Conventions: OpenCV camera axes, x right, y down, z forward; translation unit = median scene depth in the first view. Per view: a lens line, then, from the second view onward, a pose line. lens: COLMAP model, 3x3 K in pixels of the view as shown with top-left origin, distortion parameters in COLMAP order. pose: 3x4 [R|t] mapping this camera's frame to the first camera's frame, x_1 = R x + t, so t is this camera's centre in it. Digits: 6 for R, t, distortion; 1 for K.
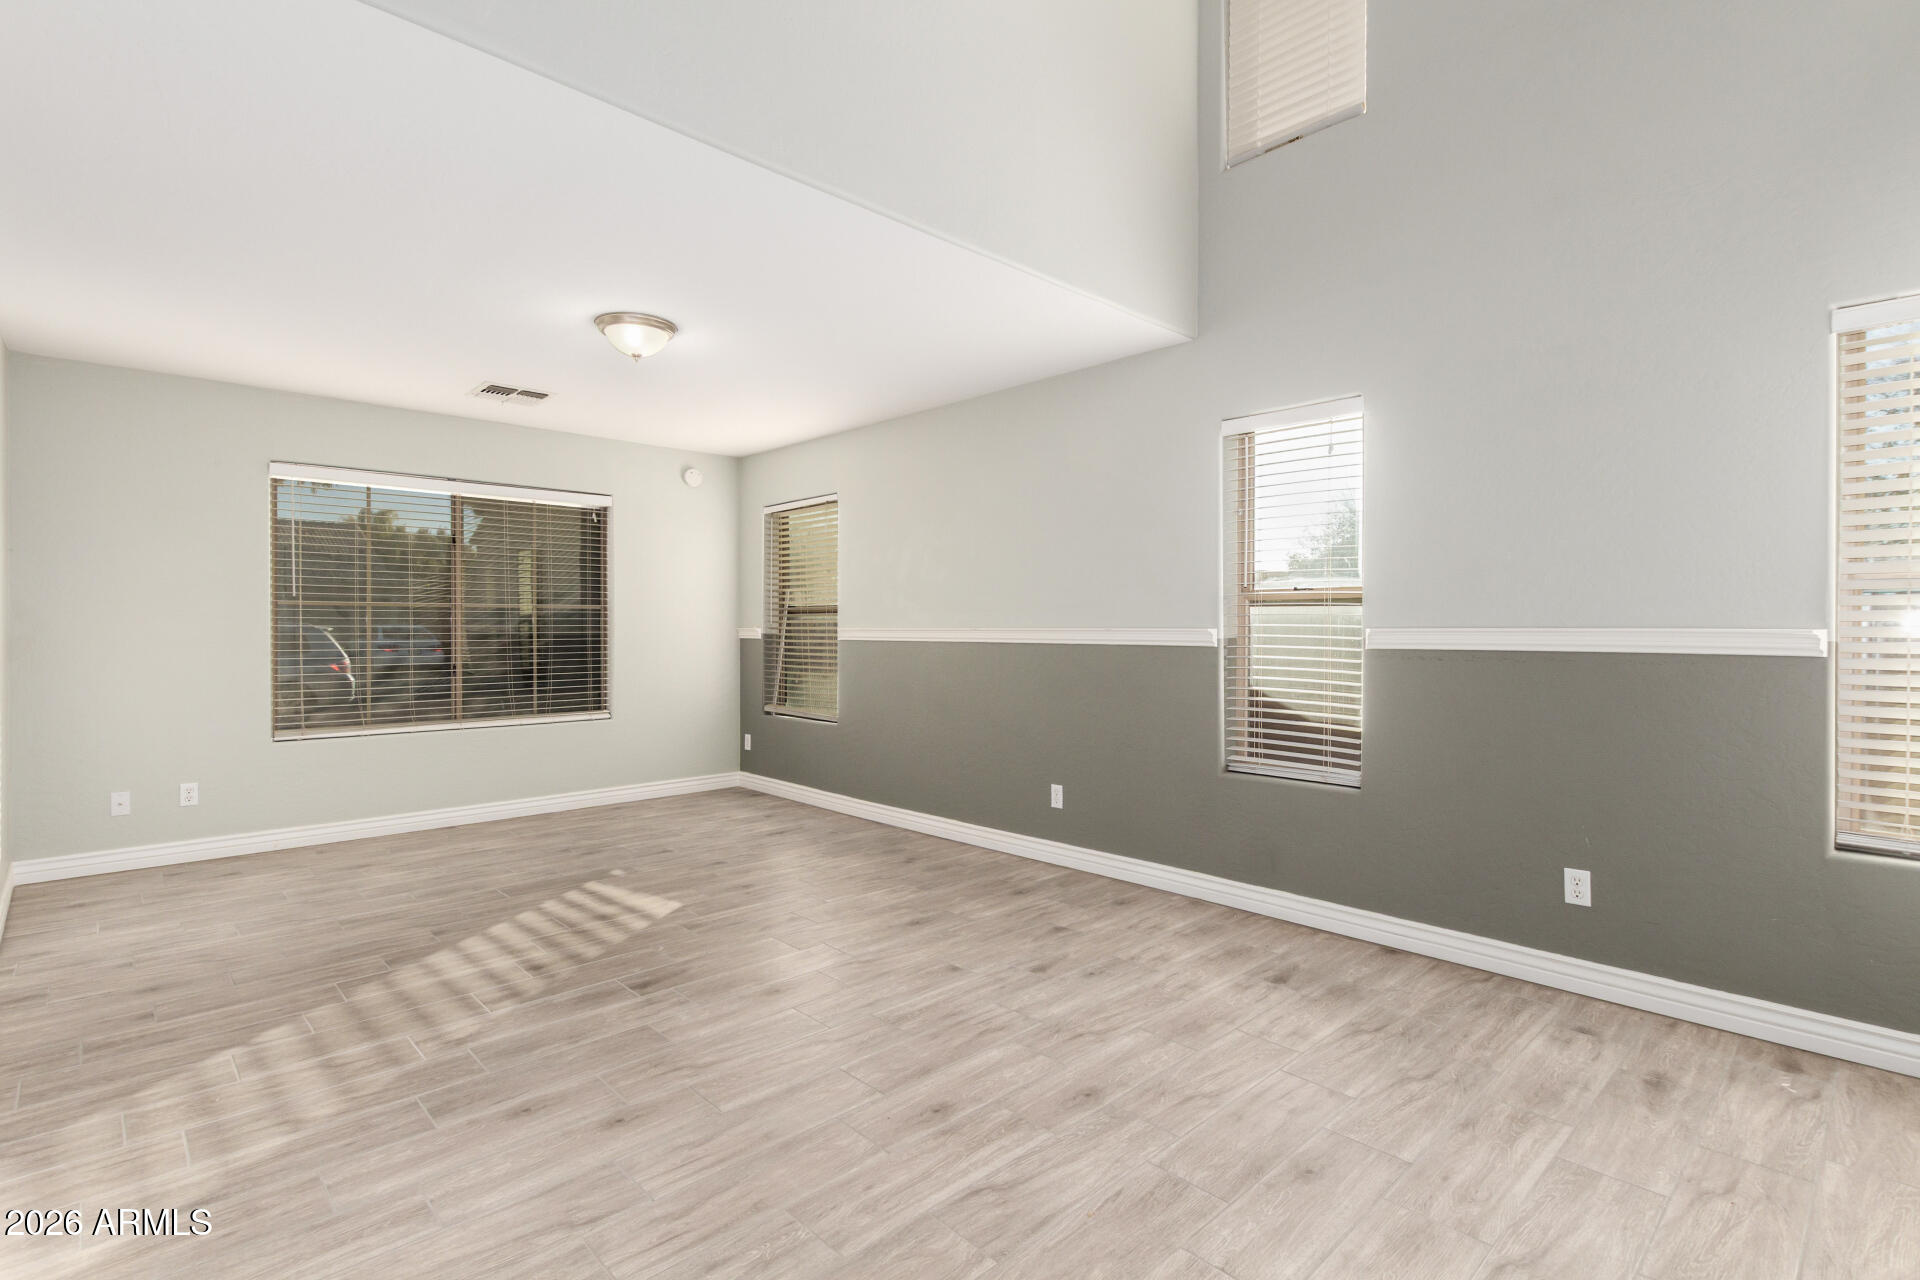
lens RADIAL K [[910.2, 0, 935.5], [0, 910.2, 632.1], [0, 0, 1]] dist [0.009472, -0.002080]
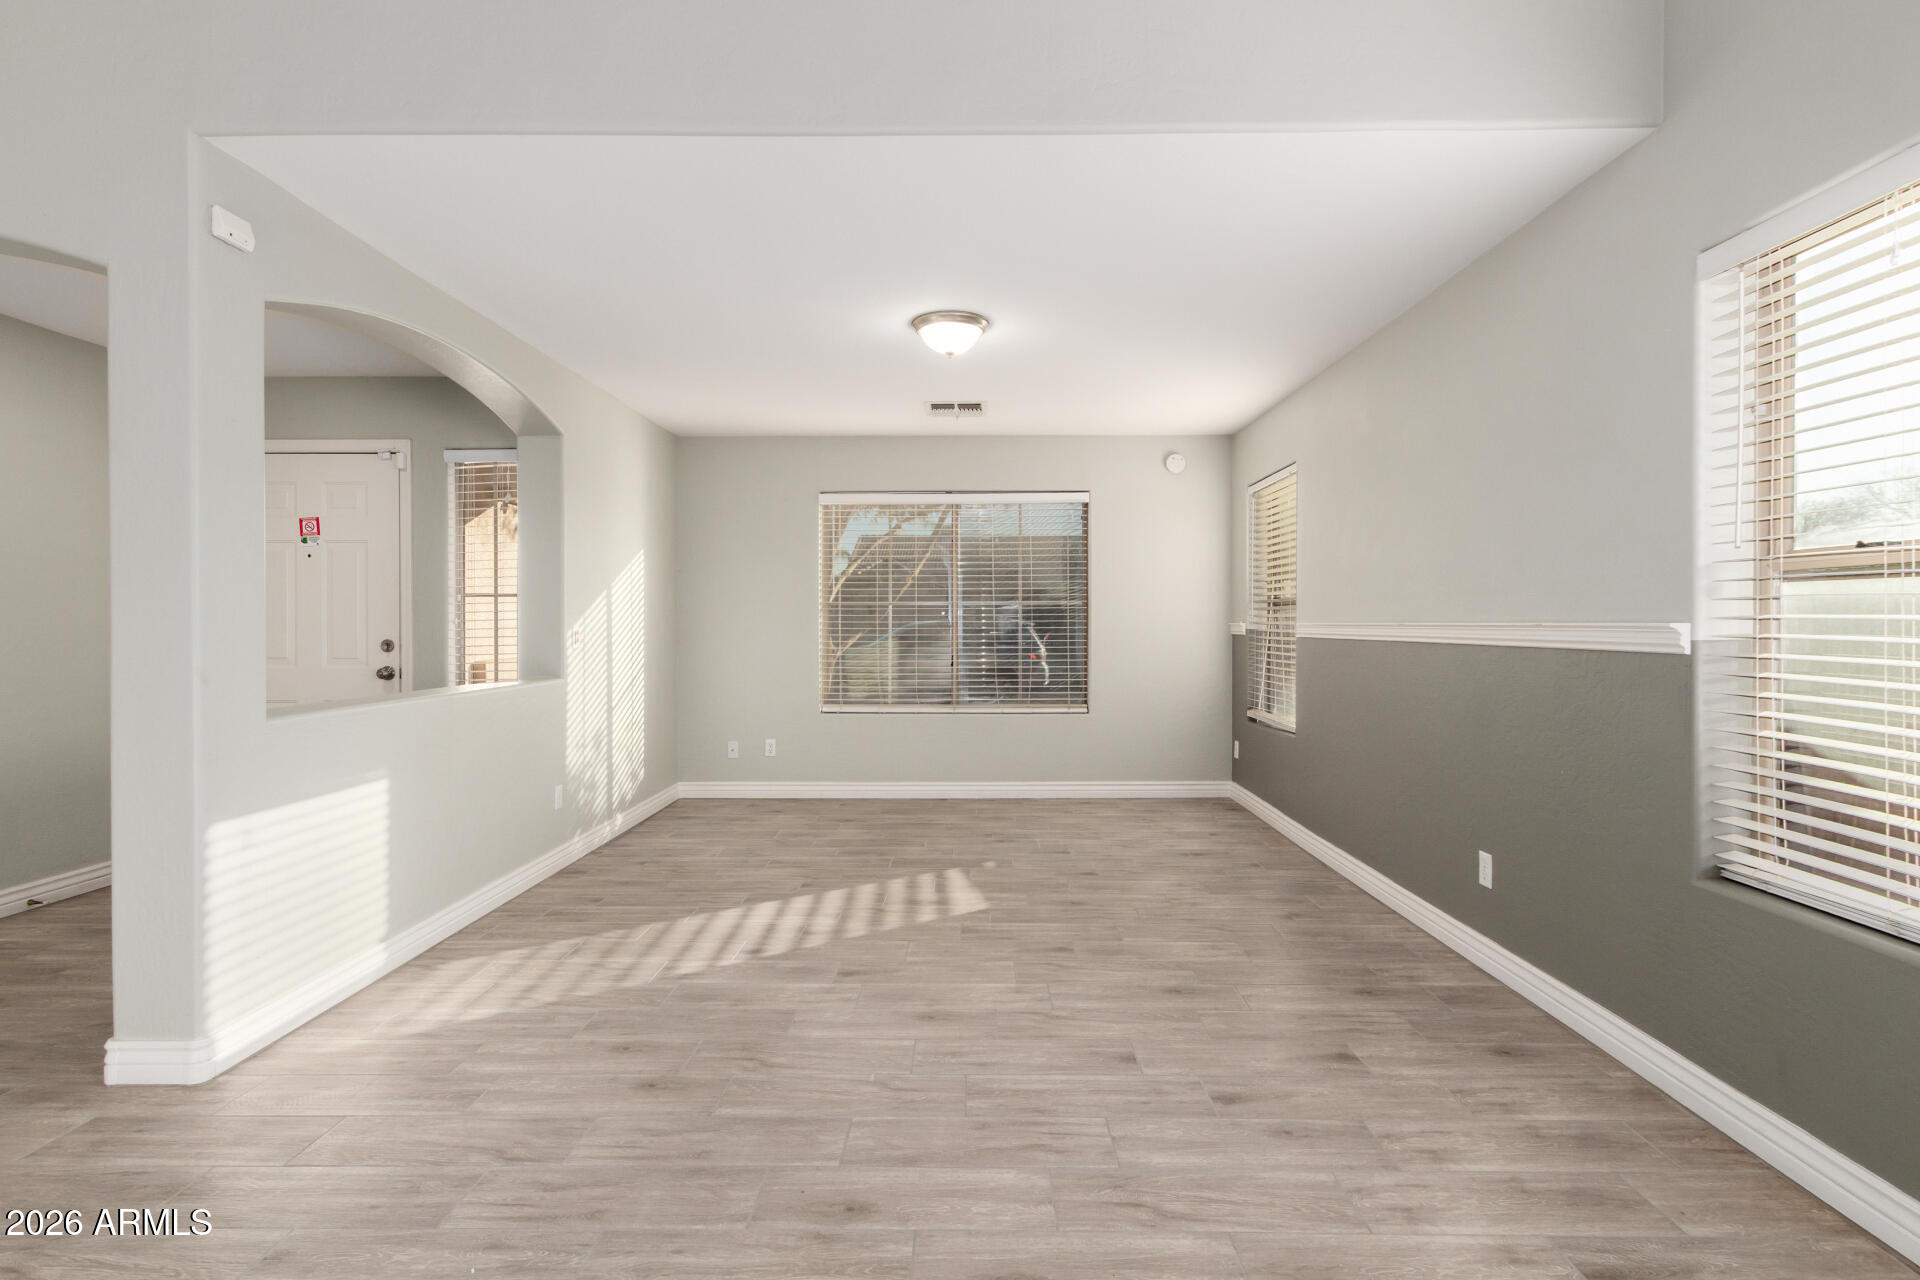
lens RADIAL K [[910.2, 0, 944.5], [0, 910.2, 632.5], [0, 0, 1]] dist [0.009472, -0.002080]
pose [[0.722442, 0.005135, -0.691412, 0.393948], [-0.000274, 0.999974, 0.007141, -0.001933], [0.691431, -0.004970, 0.722425, 0.289333]]
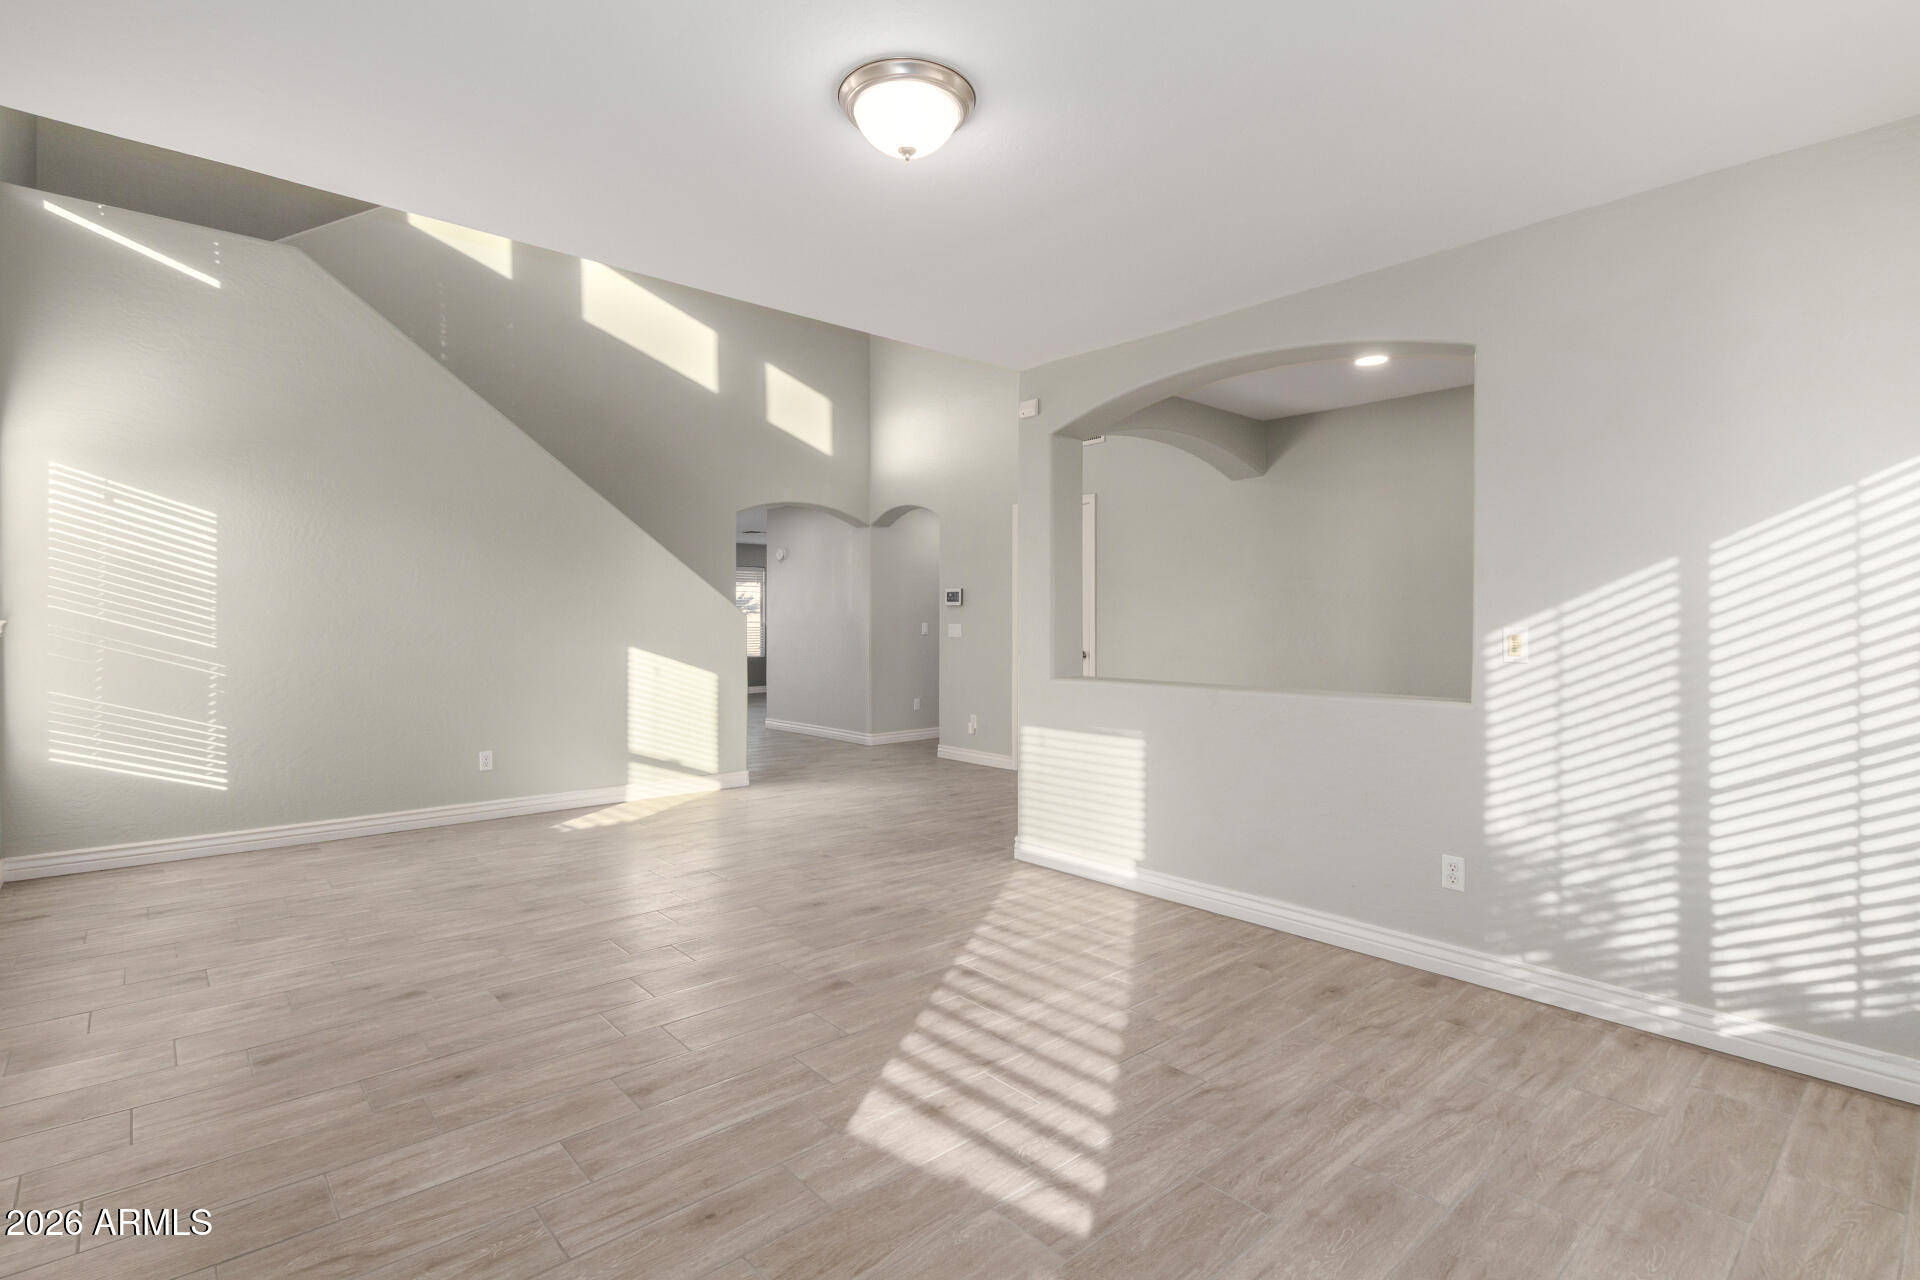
lens RADIAL K [[910.2, 0, 964.9], [0, 910.2, 631.8], [0, 0, 1]] dist [0.009472, -0.002080]
pose [[-0.999997, -0.002277, 0.000423, -0.375235], [-0.002277, 0.999996, 0.001909, 0.010556], [-0.000427, 0.001908, -0.999998, 1.664941]]
